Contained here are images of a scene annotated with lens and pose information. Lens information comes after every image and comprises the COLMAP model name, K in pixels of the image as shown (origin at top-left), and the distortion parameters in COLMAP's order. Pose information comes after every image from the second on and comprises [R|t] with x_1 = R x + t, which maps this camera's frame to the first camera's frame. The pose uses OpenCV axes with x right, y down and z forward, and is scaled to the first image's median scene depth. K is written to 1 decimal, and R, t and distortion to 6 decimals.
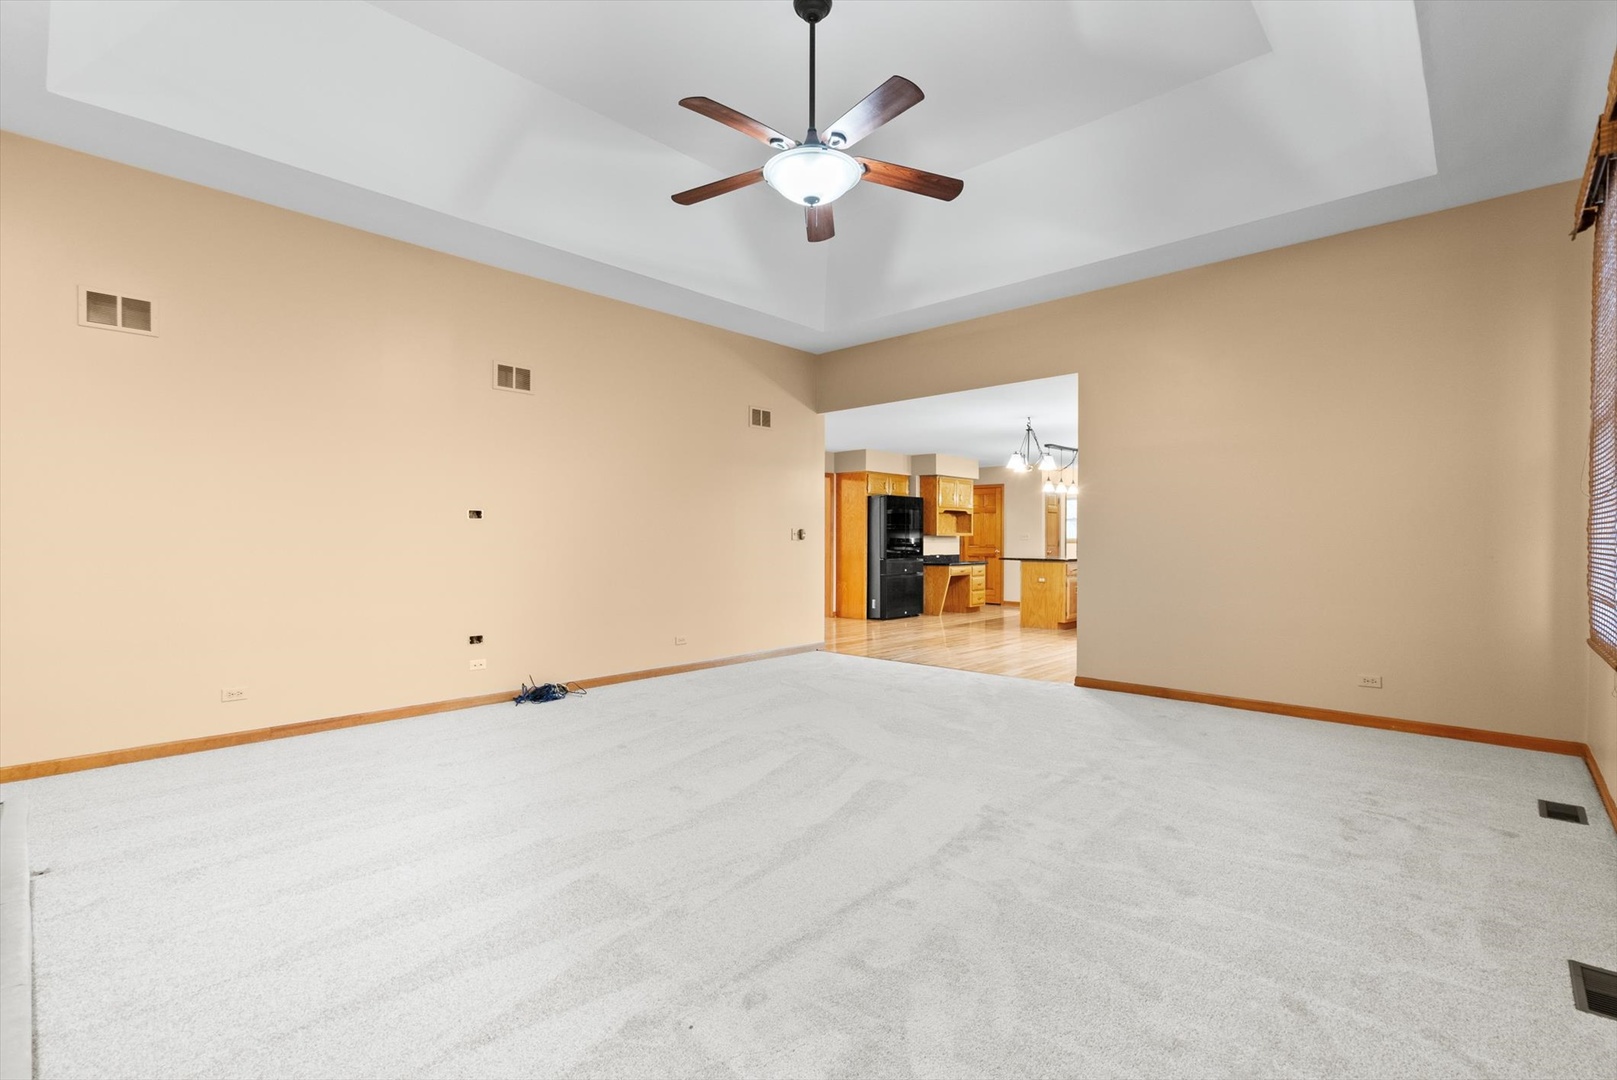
lens RADIAL K [[743.6, 0, 809.3], [0, 743.6, 548.8], [0, 0, 1]] dist [0.004392, 0.000335]
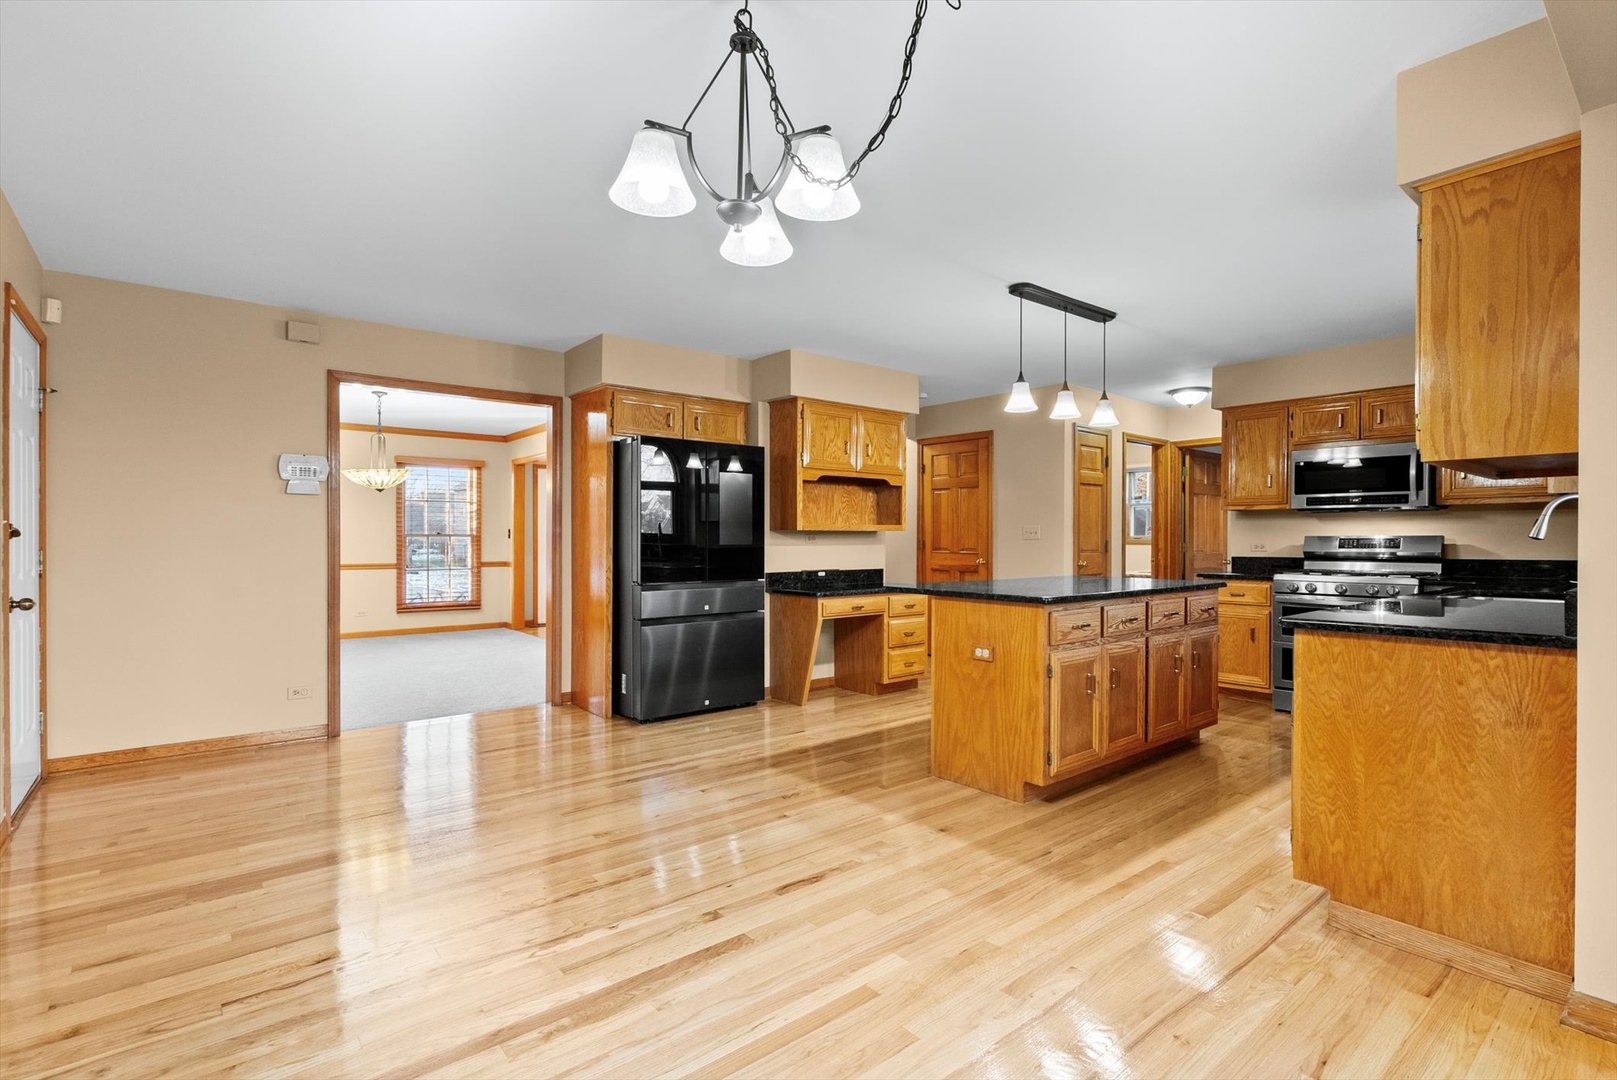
lens RADIAL K [[743.6, 0, 804.7], [0, 743.6, 532.3], [0, 0, 1]] dist [0.004392, 0.000335]
pose [[0.988918, 0.000875, -0.148458, 0.241943], [-0.003152, 0.999881, -0.015106, -0.009665], [0.148428, 0.015406, 0.988803, 0.543393]]
